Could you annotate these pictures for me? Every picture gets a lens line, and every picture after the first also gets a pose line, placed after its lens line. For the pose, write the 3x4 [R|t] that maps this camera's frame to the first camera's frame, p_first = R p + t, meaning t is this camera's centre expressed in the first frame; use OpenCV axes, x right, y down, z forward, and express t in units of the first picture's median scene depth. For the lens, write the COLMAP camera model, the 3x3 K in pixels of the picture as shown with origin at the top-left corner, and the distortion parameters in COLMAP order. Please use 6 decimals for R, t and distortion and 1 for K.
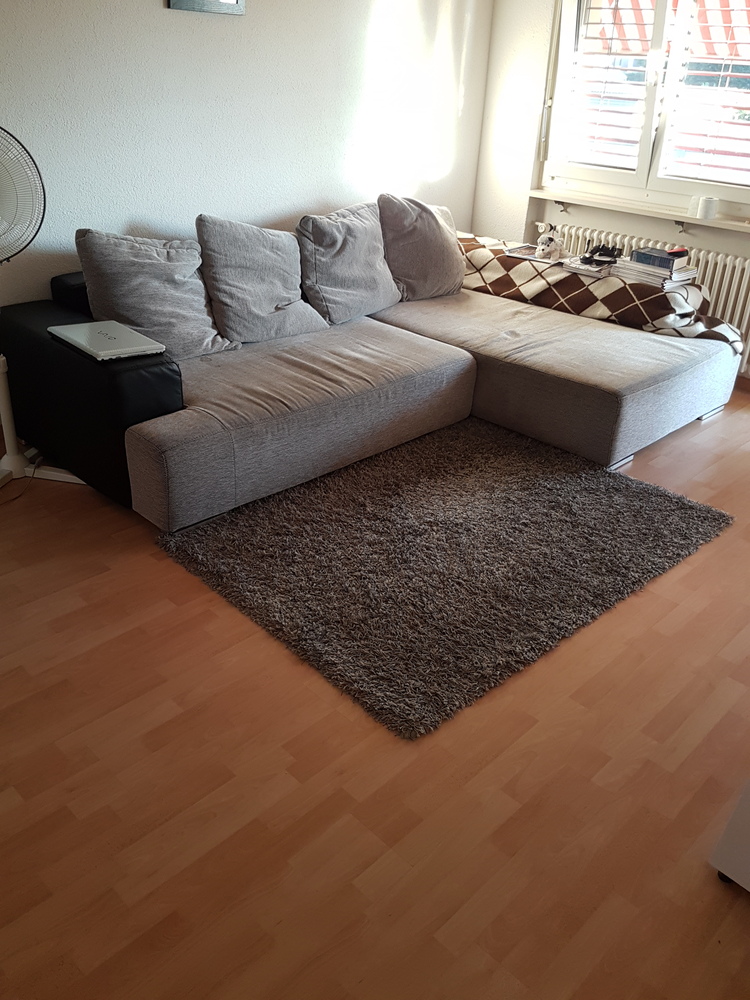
lens RADIAL K [[867.0, 0, 375.0], [0, 867.0, 500.0], [0, 0, 1]] dist [0.215590, -0.589755]
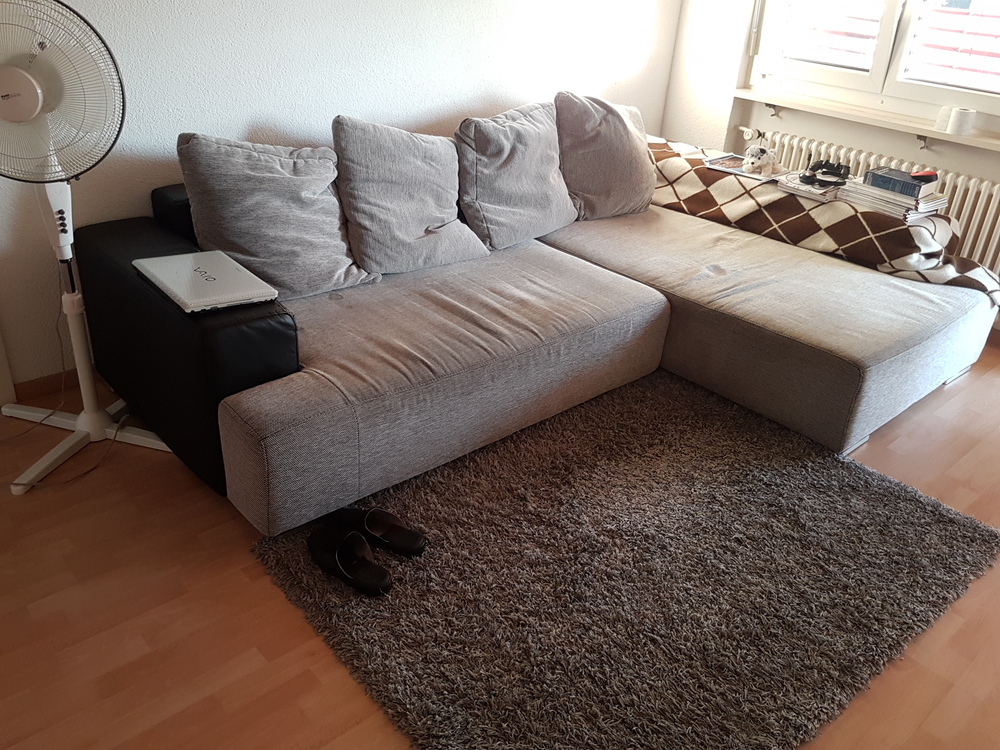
lens RADIAL K [[867.0, 0, 485.9], [0, 867.0, 381.0], [0, 0, 1]] dist [0.215590, -0.589755]
pose [[0.997952, 0.041538, -0.048652, -0.012258], [-0.041402, 0.999135, 0.003805, -0.090036], [0.048768, -0.001783, 0.998809, 0.199279]]
